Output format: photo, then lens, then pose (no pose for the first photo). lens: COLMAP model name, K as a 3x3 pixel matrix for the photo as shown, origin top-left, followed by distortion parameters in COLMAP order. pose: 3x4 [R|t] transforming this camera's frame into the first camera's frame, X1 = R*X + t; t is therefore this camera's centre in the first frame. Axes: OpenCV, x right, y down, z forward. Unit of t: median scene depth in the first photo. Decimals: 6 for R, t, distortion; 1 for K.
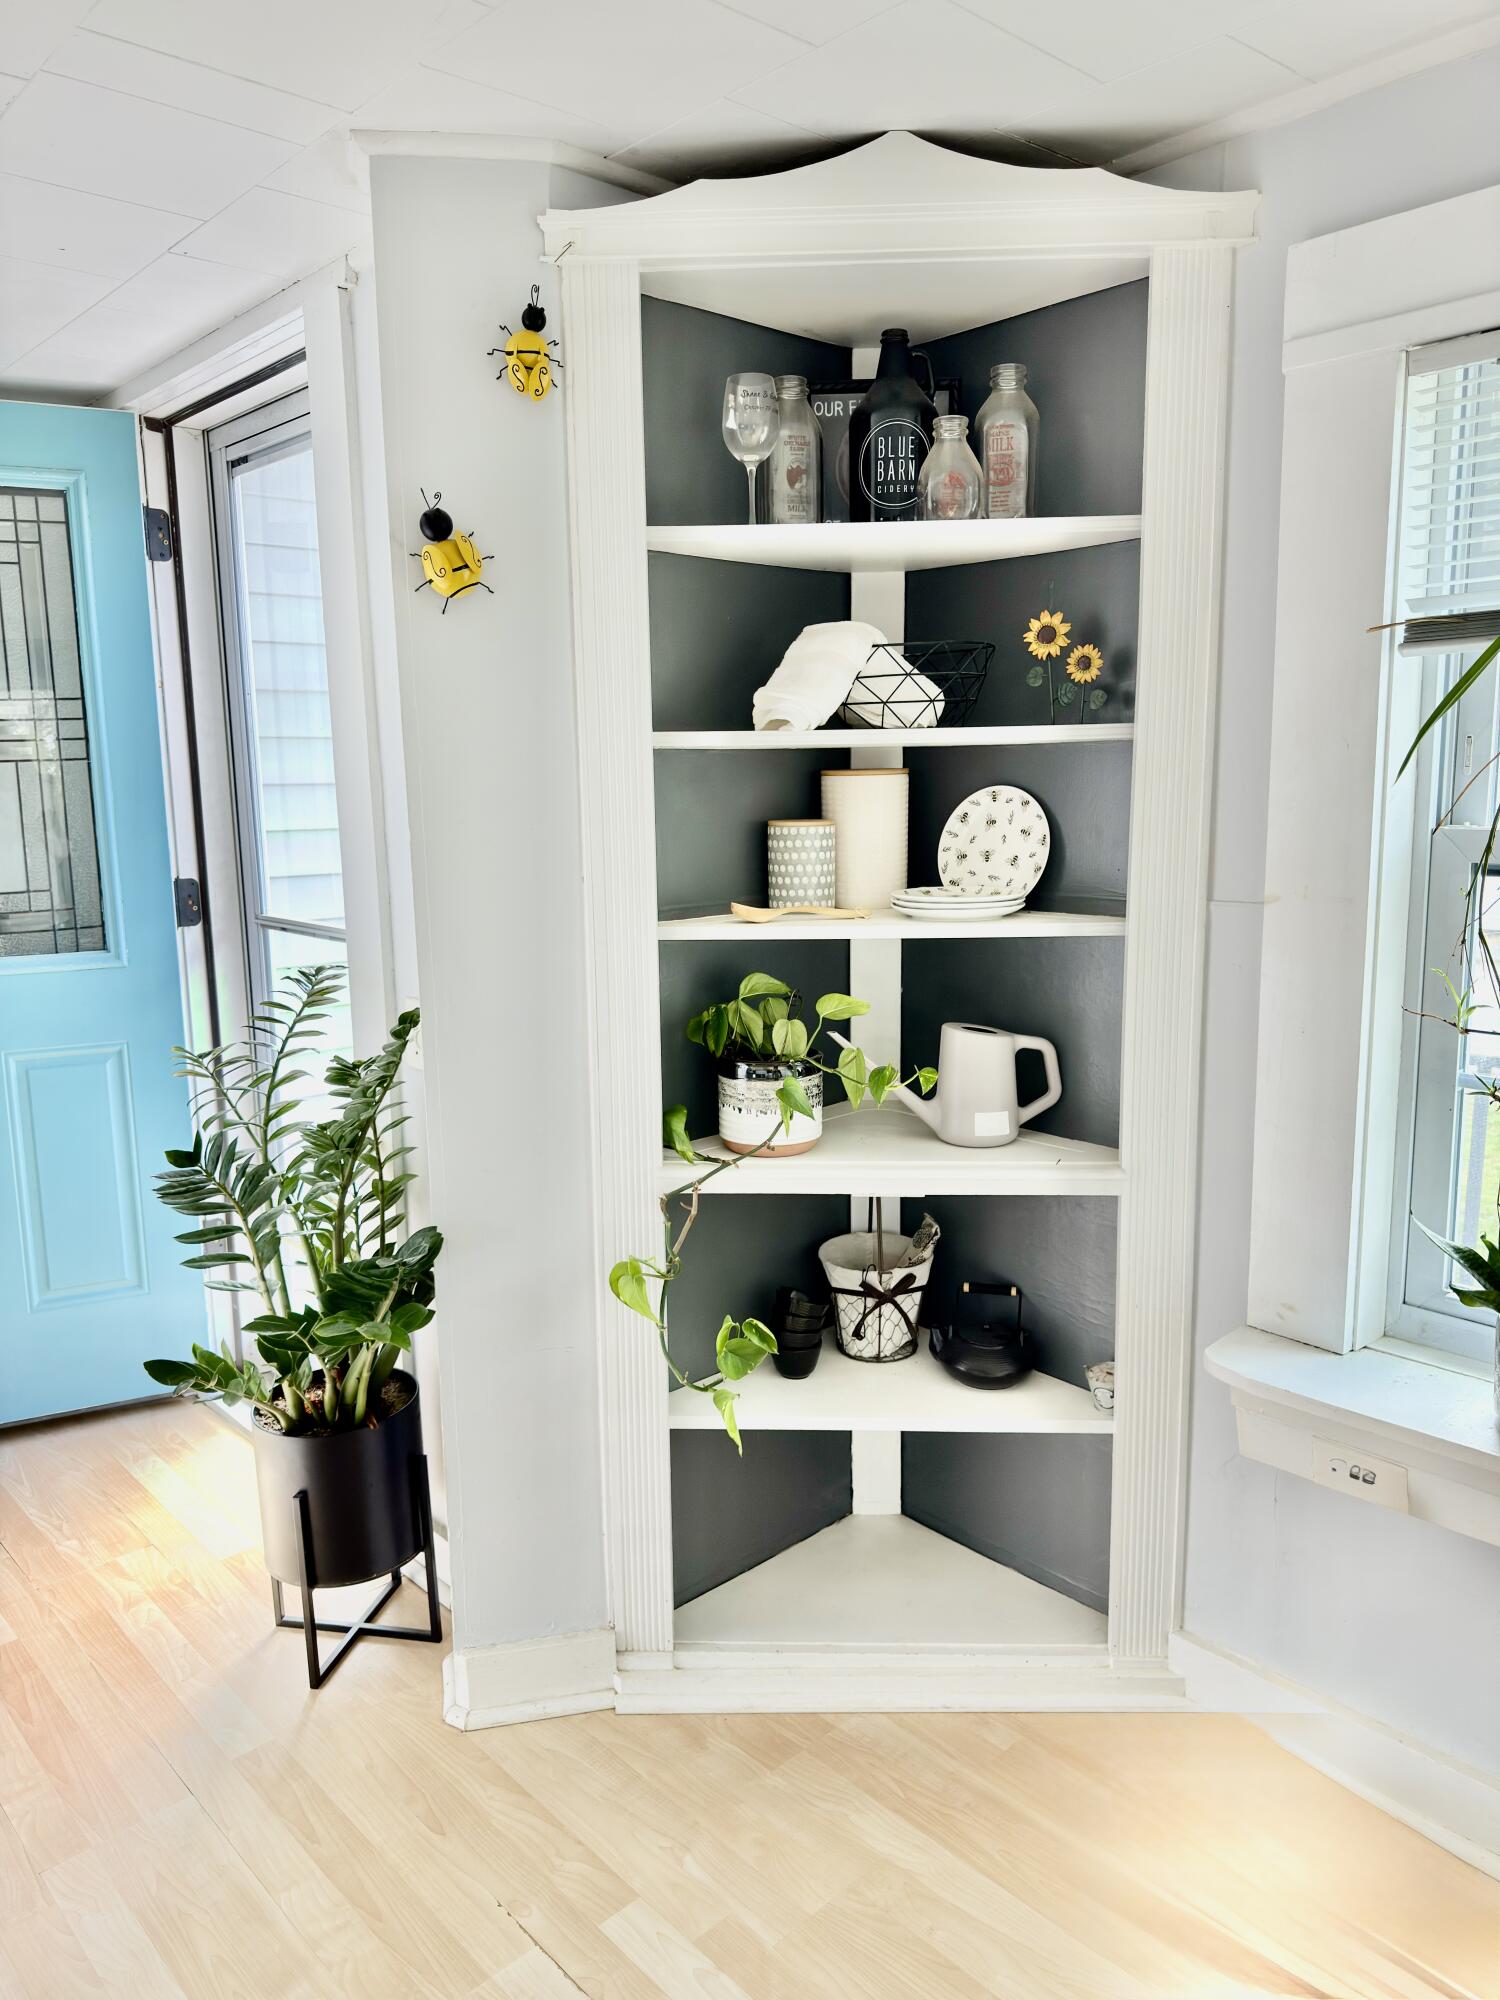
lens RADIAL K [[1397.9, 0, 763.7], [0, 1397.9, 1005.8], [0, 0, 1]] dist [0.059357, -0.052527]
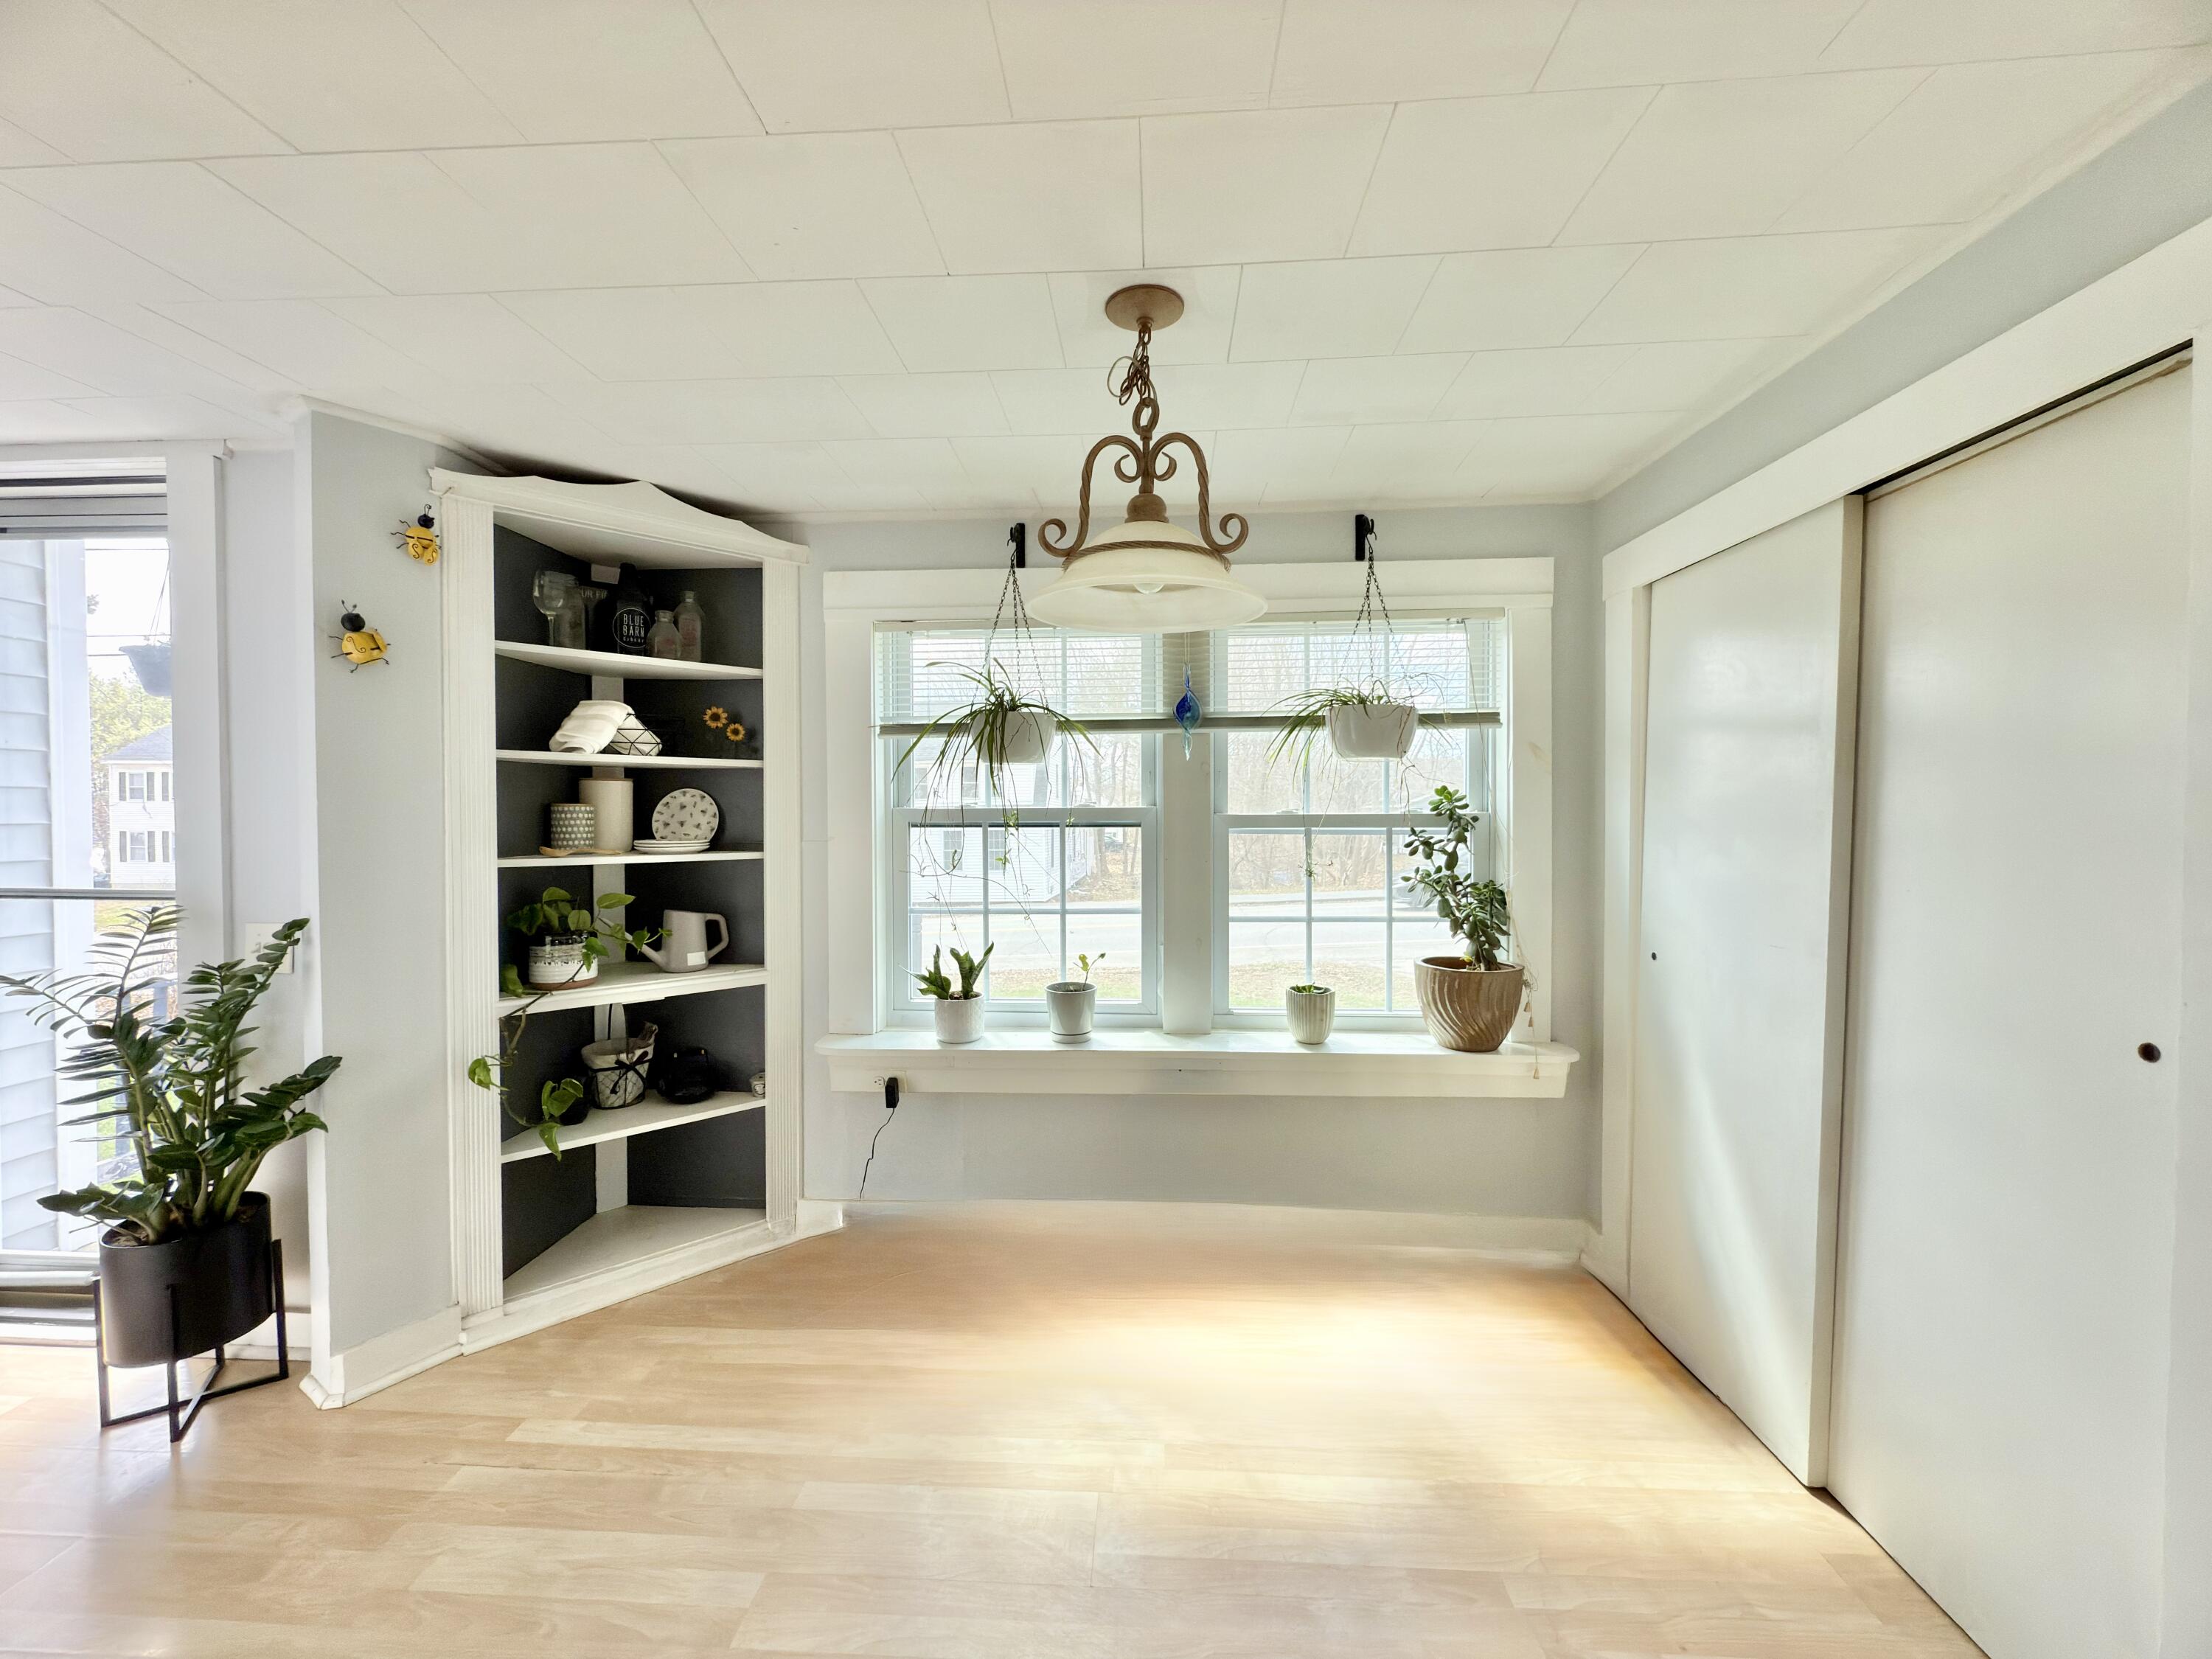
lens RADIAL K [[877.6, 0, 1104.0], [0, 877.6, 829.5], [0, 0, 1]] dist [0.001080, -0.000466]
pose [[0.721564, -0.000065, 0.692348, -0.276795], [0.102213, 0.989052, -0.106432, 0.095832], [-0.684762, 0.147564, 0.713671, -0.291205]]
